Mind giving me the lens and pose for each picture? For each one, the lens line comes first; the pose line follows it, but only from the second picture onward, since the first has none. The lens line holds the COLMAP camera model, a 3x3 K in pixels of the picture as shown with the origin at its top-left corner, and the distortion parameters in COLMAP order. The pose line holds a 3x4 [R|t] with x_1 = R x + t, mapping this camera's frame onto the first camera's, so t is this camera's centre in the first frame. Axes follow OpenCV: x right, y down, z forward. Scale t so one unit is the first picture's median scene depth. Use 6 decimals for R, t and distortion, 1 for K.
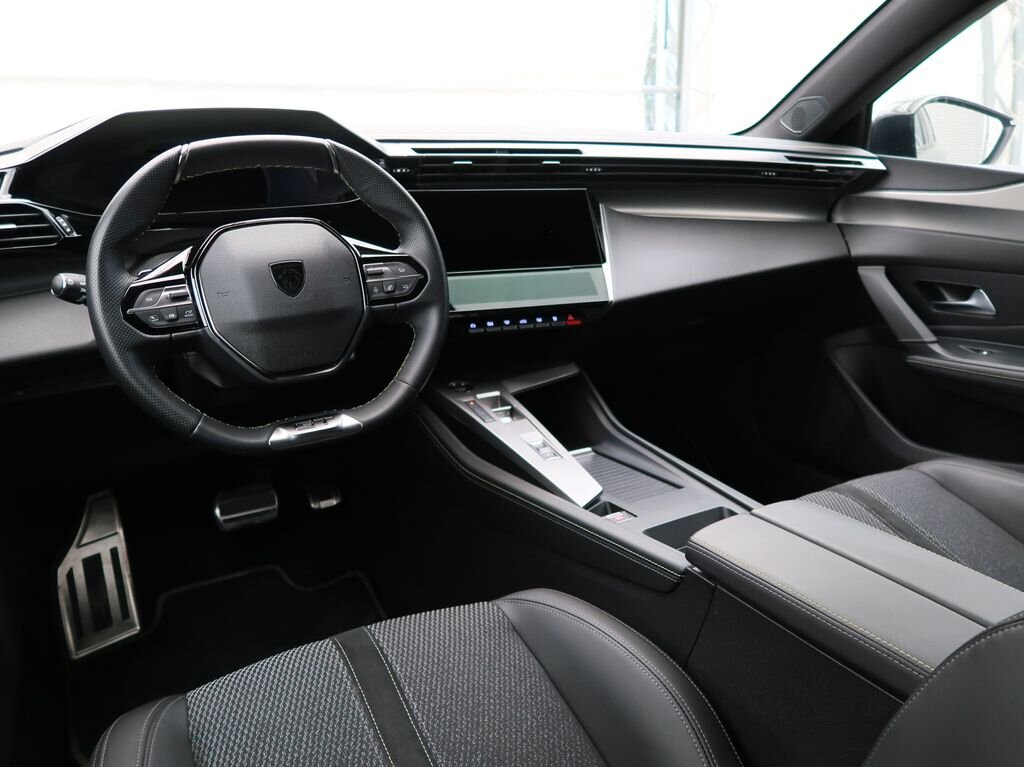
lens RADIAL K [[820.9, 0, 517.9], [0, 820.9, 386.9], [0, 0, 1]] dist [-0.028500, -0.010087]
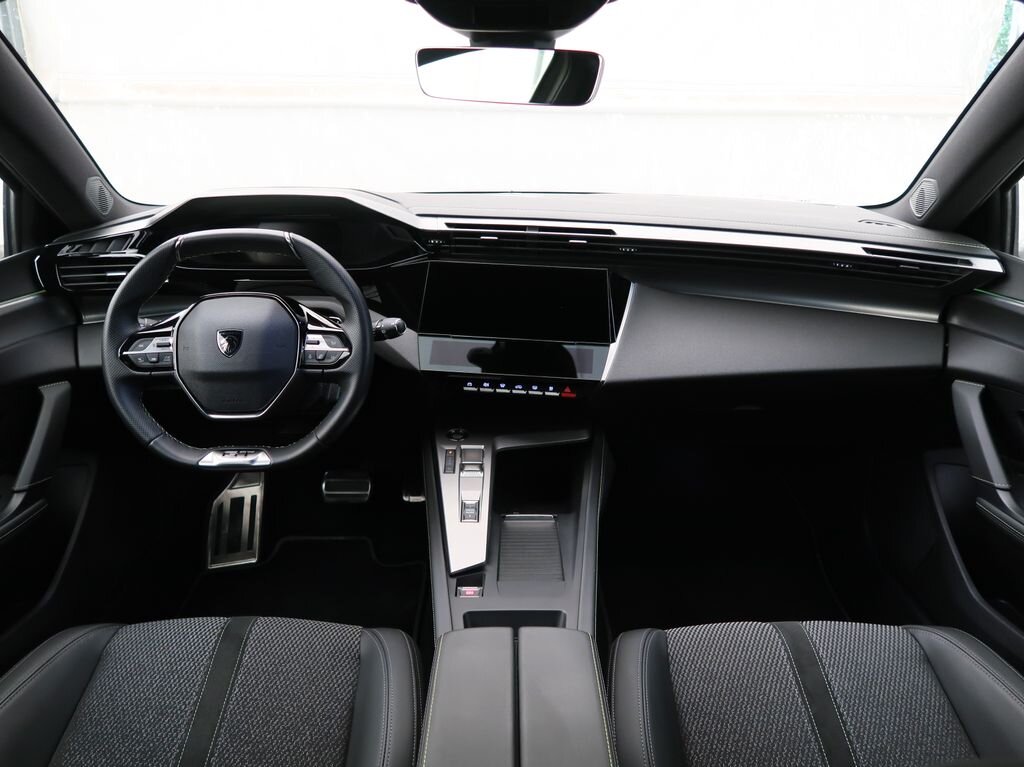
lens RADIAL K [[774.5, 0, 504.2], [0, 774.5, 379.5], [0, 0, 1]] dist [-0.021433, -0.008579]
pose [[0.868828, 0.171027, -0.464638, 0.481488], [-0.158740, 0.985126, 0.065785, -0.159018], [0.468978, 0.016600, 0.883054, 0.083413]]
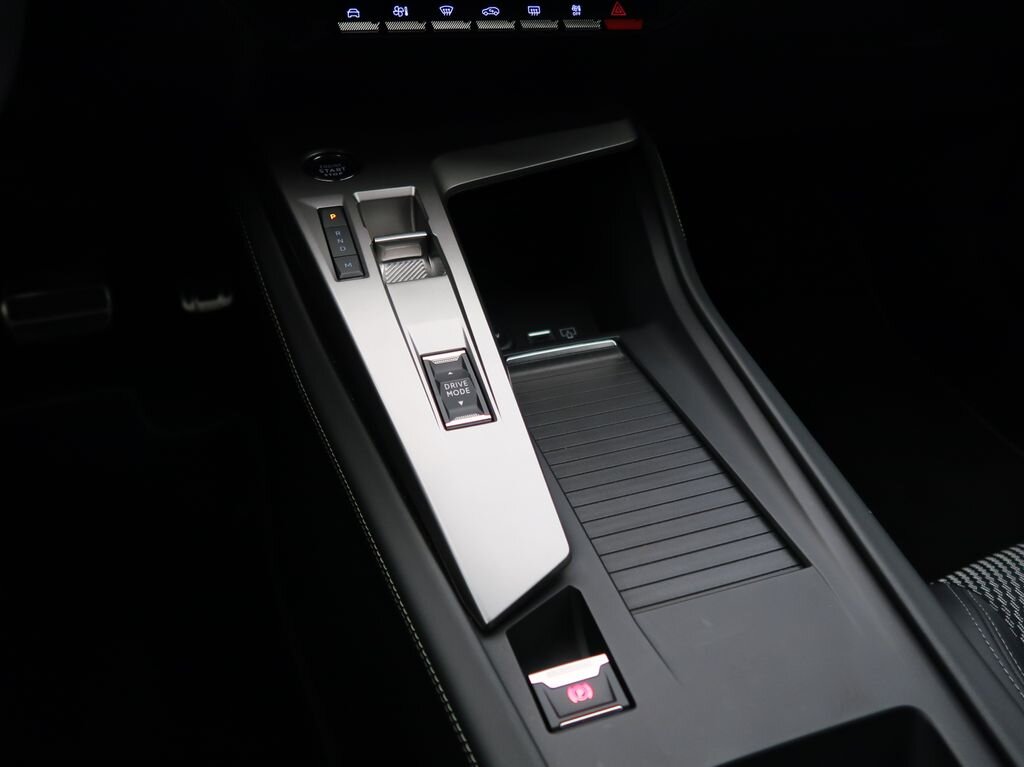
lens RADIAL K [[820.9, 0, 512.4], [0, 820.9, 381.5], [0, 0, 1]] dist [-0.028500, -0.010087]
pose [[0.980644, 0.147369, -0.128917, 0.096906], [-0.091397, 0.926811, 0.364236, -0.060239], [0.173159, -0.345403, 0.922341, 0.593935]]
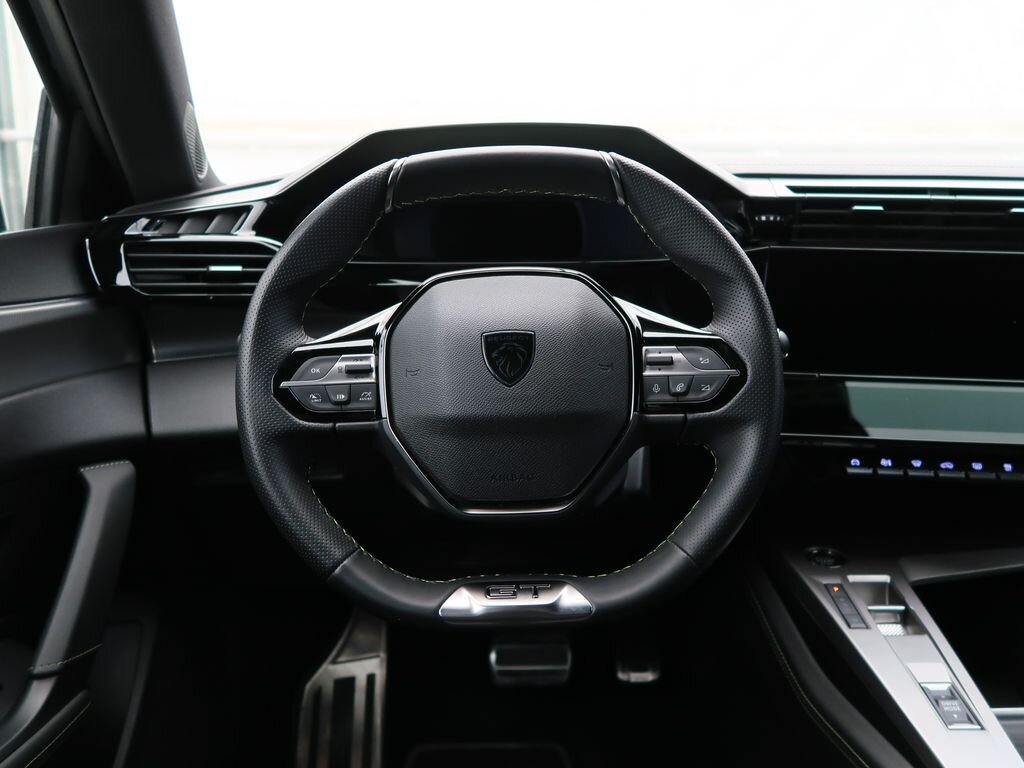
lens RADIAL K [[910.8, 0, 509.6], [0, 910.8, 373.7], [0, 0, 1]] dist [-0.032363, 0.019556]
pose [[0.867046, 0.083624, -0.491160, 0.049914], [-0.147759, 0.984622, -0.093199, -0.038077], [0.475814, 0.153382, 0.866069, 0.272961]]
